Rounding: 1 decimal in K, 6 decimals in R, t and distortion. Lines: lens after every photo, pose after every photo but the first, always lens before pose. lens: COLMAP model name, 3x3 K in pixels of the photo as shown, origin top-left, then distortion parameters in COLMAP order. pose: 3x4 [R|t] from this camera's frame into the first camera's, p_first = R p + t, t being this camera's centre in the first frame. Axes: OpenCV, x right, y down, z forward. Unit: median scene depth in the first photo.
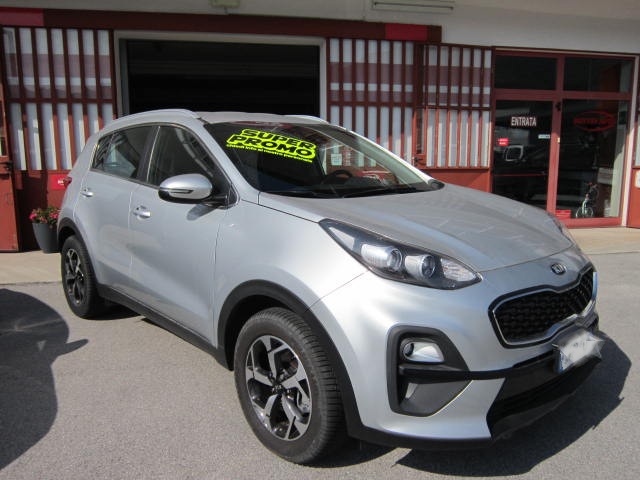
lens RADIAL K [[522.6, 0, 317.6], [0, 522.6, 239.1], [0, 0, 1]] dist [-0.037200, -0.000148]
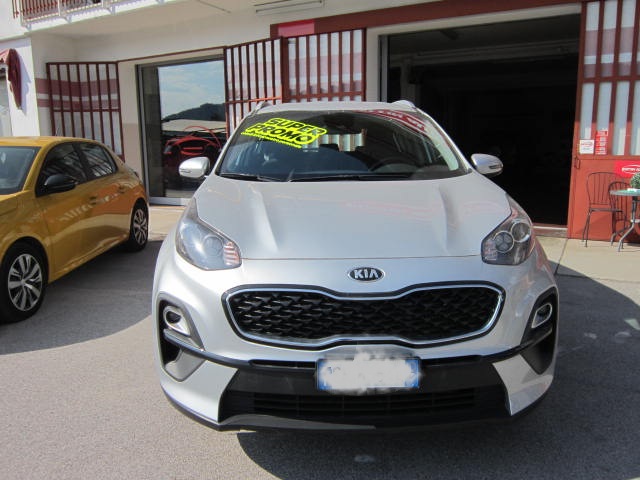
lens RADIAL K [[522.6, 0, 317.6], [0, 522.6, 239.1], [0, 0, 1]] dist [-0.037200, -0.000148]
pose [[0.755349, 0.114329, -0.645272, 0.313464], [-0.094531, 0.993375, 0.065349, -0.019482], [0.648468, 0.011637, 0.761153, 0.091718]]
